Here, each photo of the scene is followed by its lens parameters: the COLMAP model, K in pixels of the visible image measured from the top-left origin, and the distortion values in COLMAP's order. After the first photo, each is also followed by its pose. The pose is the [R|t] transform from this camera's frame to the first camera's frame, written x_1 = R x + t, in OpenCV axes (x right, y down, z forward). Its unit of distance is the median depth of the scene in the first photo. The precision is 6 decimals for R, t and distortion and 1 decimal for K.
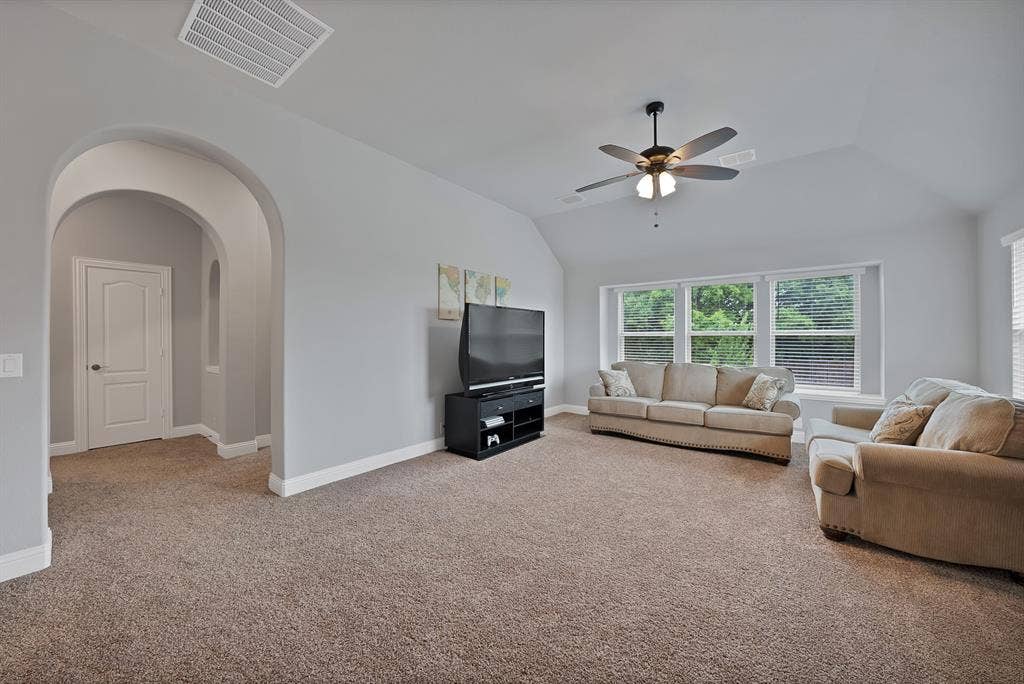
lens RADIAL K [[379.7, 0, 509.3], [0, 379.7, 341.1], [0, 0, 1]] dist [-0.001765, 0.000047]
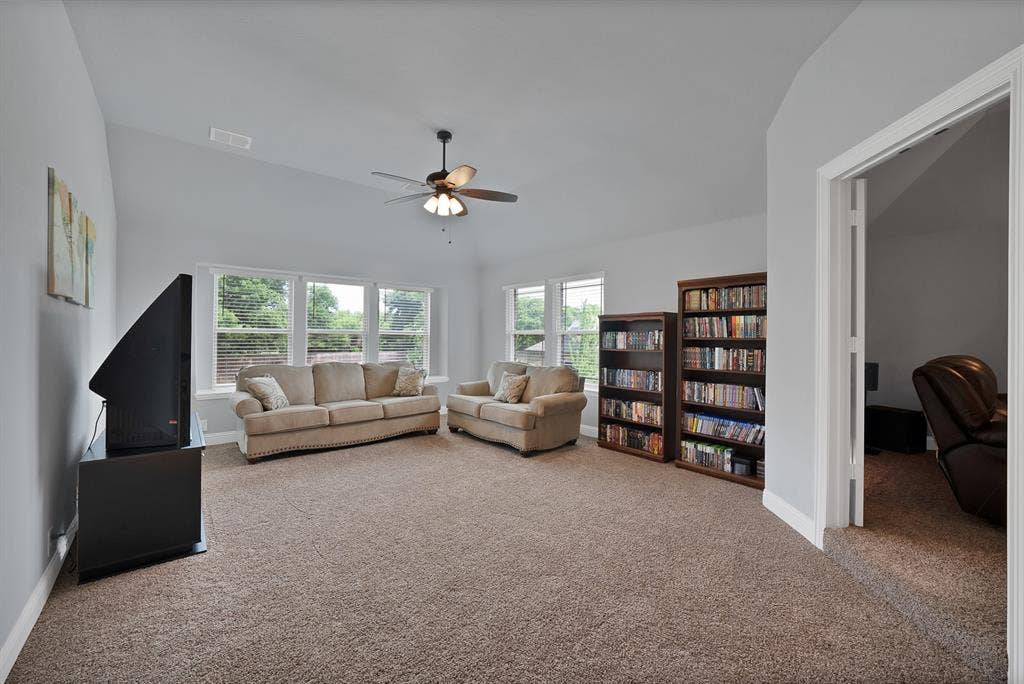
lens RADIAL K [[407.2, 0, 503.2], [0, 407.2, 336.6], [0, 0, 1]] dist [-0.005686, 0.001709]
pose [[0.221497, 0.002020, 0.975159, -0.560286], [0.002089, 0.999995, -0.002546, -0.007430], [-0.975159, 0.002601, 0.221492, 0.412270]]
